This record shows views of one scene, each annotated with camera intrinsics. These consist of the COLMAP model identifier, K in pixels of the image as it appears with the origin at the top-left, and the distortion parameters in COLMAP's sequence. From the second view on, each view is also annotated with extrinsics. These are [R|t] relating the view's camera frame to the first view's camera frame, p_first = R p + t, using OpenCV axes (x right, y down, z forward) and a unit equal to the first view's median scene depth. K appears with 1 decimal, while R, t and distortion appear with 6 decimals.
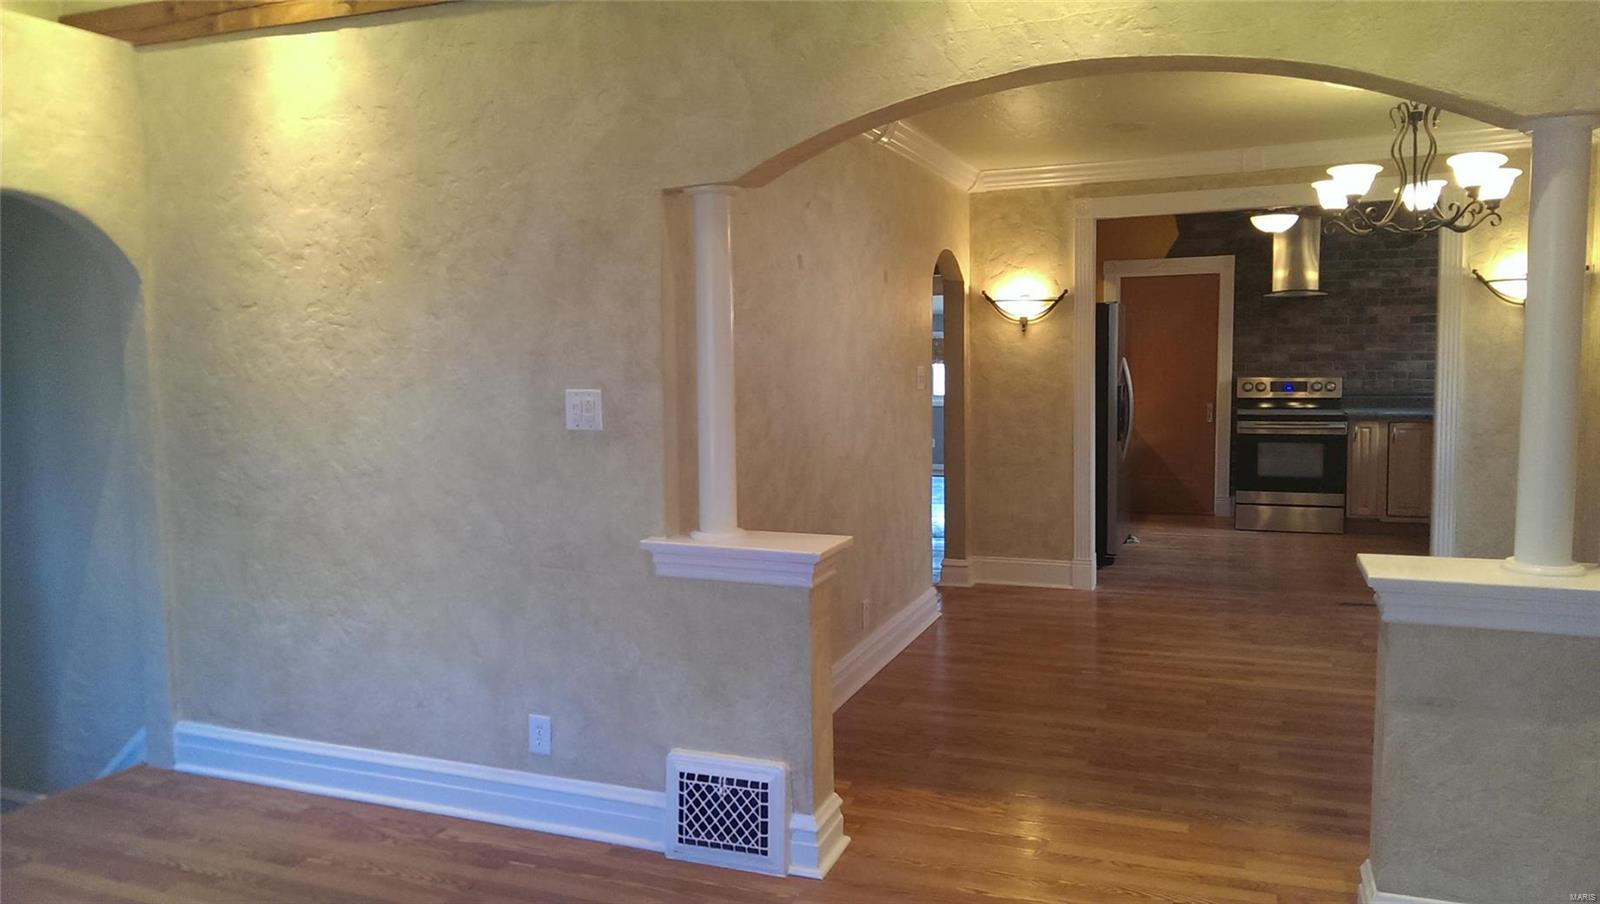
lens RADIAL K [[1151.5, 0, 800.0], [0, 1151.5, 452.0], [0, 0, 1]] dist [0.082326, -0.124582]
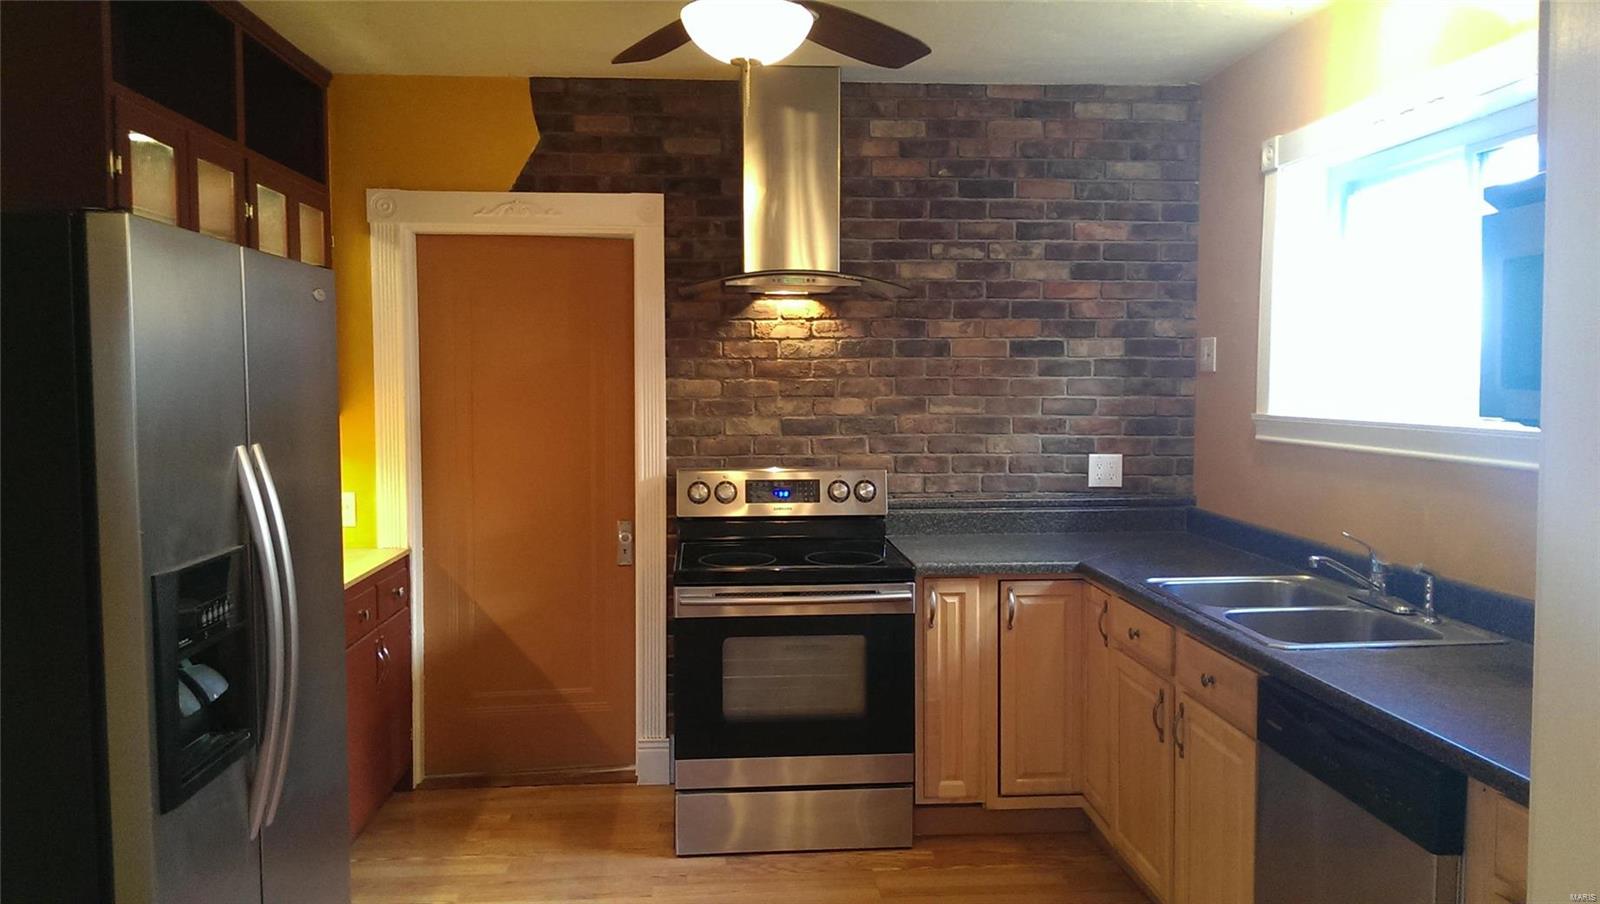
lens RADIAL K [[1151.5, 0, 800.0], [0, 1151.5, 452.0], [0, 0, 1]] dist [0.082326, -0.124582]
pose [[0.904379, -0.011456, 0.426576, 0.242638], [0.025954, 0.999266, -0.028189, -0.060234], [-0.425939, 0.036565, 0.904013, 0.610262]]
